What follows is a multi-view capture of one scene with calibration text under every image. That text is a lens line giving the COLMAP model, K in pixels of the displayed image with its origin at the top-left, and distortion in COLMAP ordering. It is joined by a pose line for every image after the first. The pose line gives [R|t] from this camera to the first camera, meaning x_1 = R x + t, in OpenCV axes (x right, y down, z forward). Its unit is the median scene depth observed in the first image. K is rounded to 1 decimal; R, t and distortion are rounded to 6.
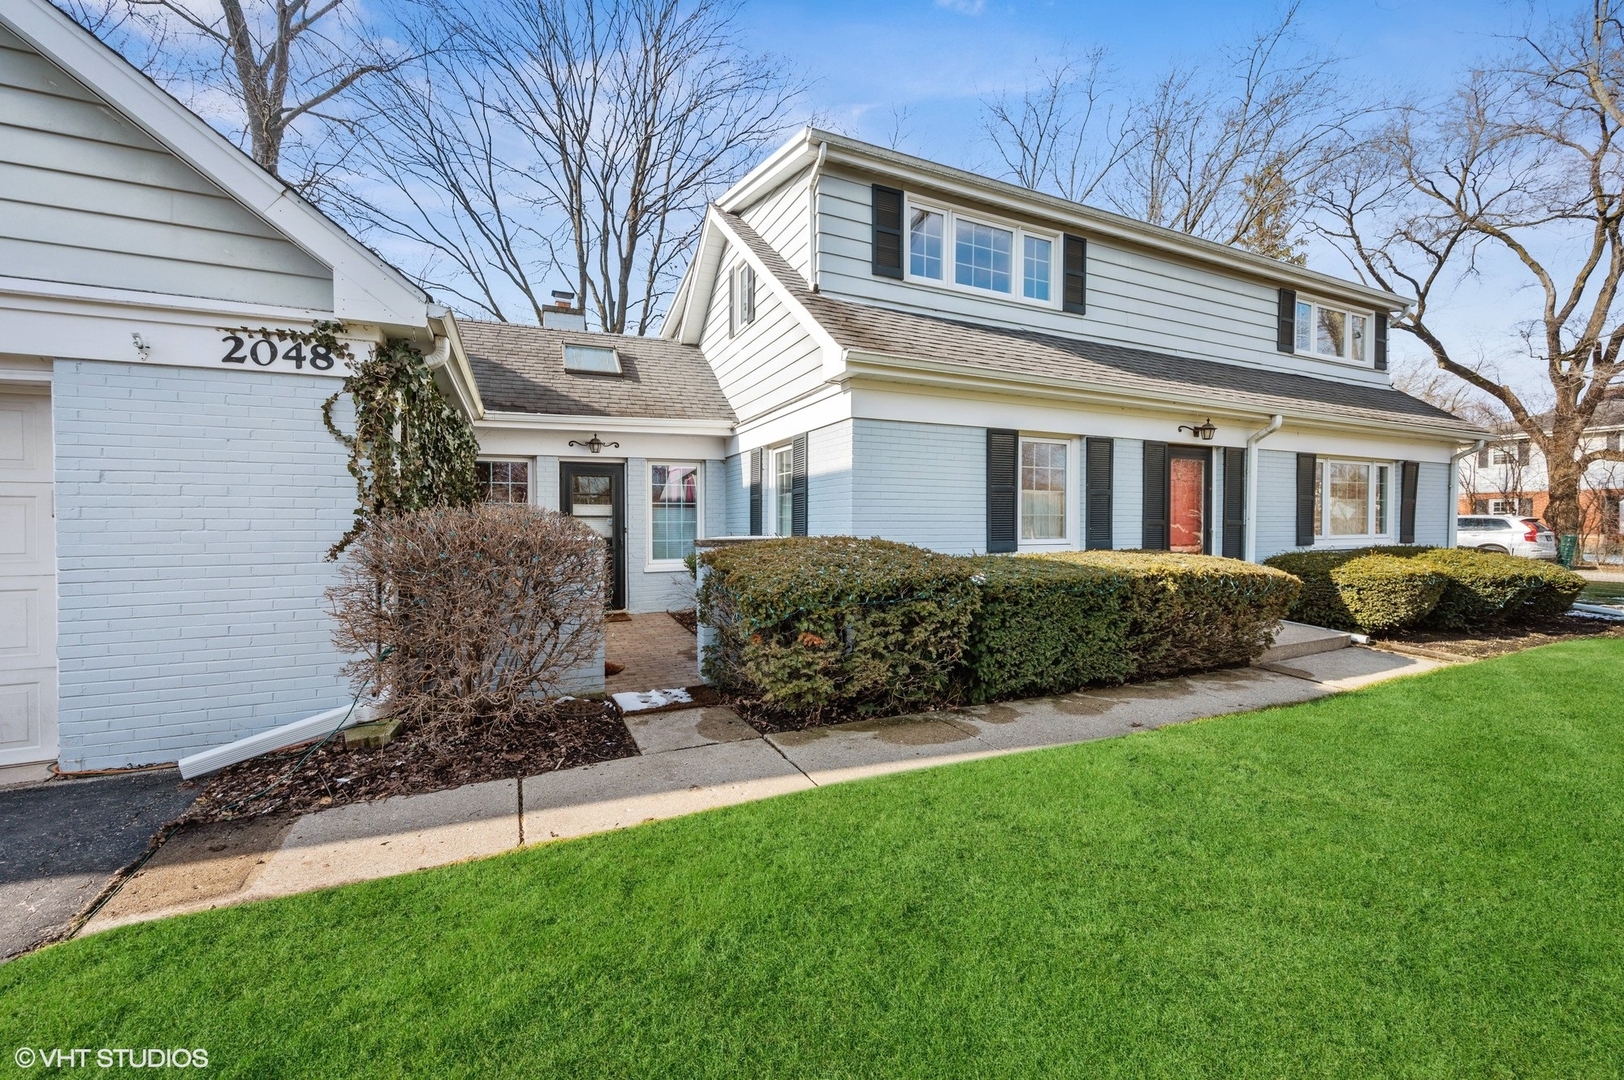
lens RADIAL K [[635.1, 0, 812.0], [0, 635.1, 540.0], [0, 0, 1]] dist [-0.000081, 0.000006]
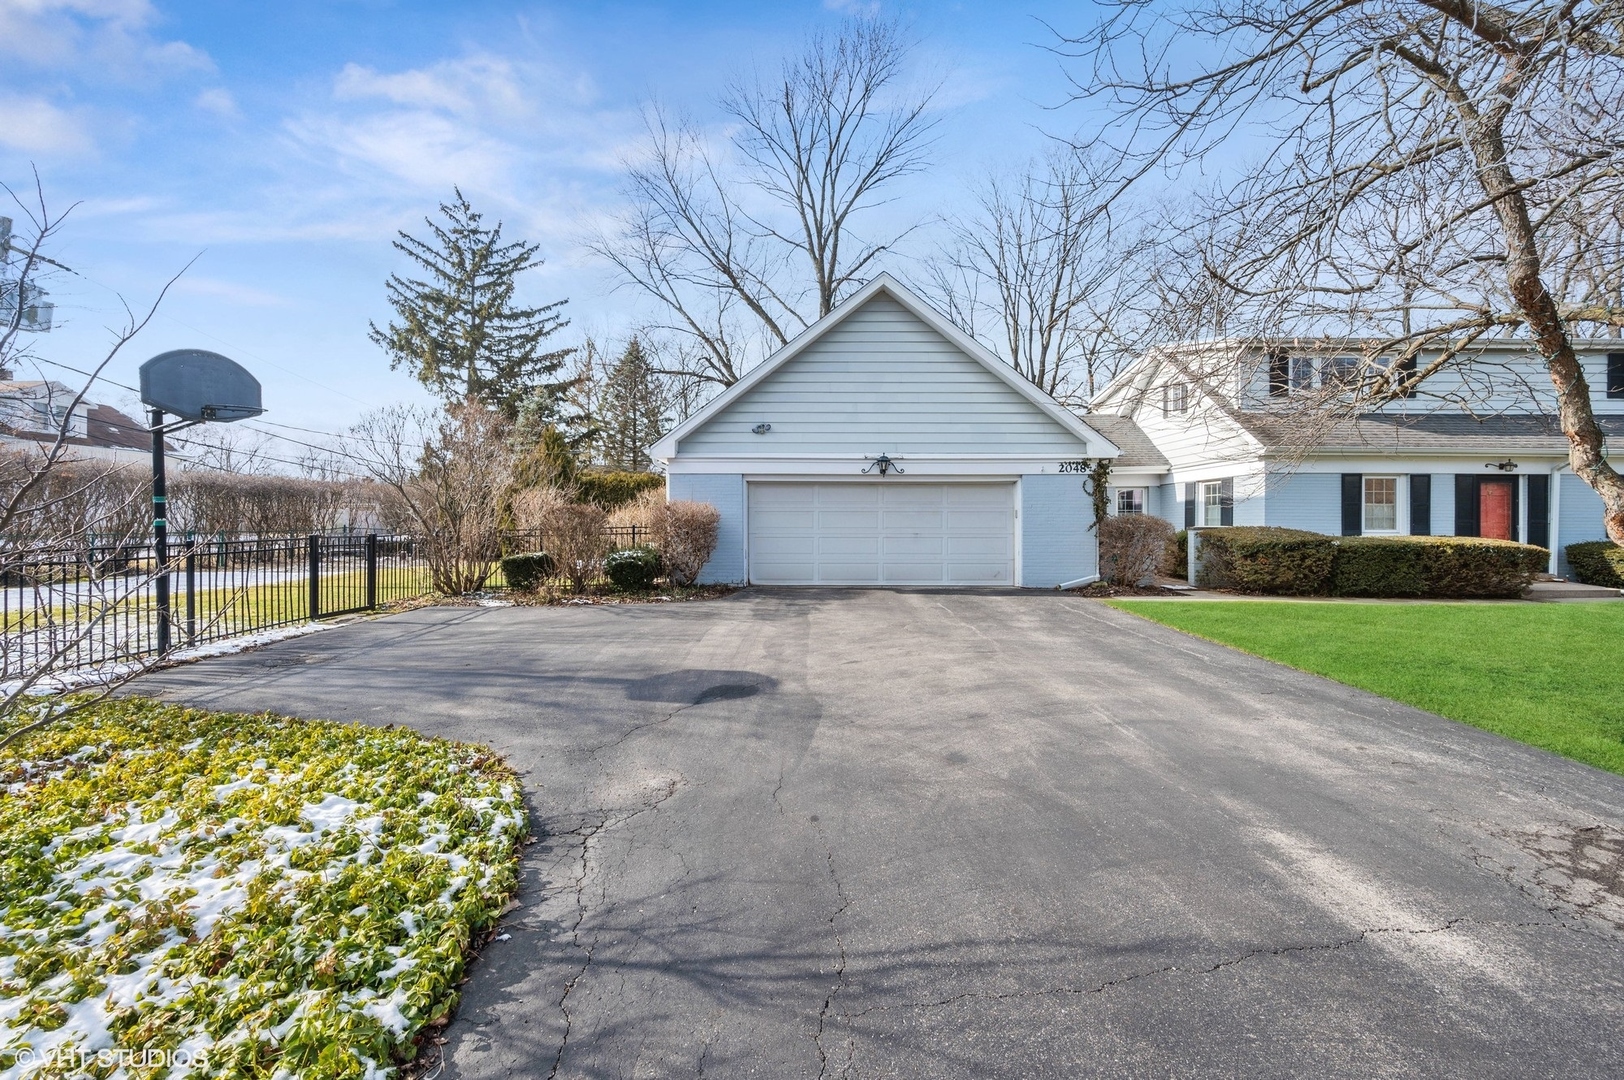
lens RADIAL K [[642.8, 0, 810.6], [0, 642.8, 527.9], [0, 0, 1]] dist [0.001133, 0.000162]
pose [[0.908381, 0.006943, -0.418086, -0.362339], [-0.015893, 0.999713, -0.017929, 0.052911], [0.417841, 0.022931, 0.908231, -1.405579]]
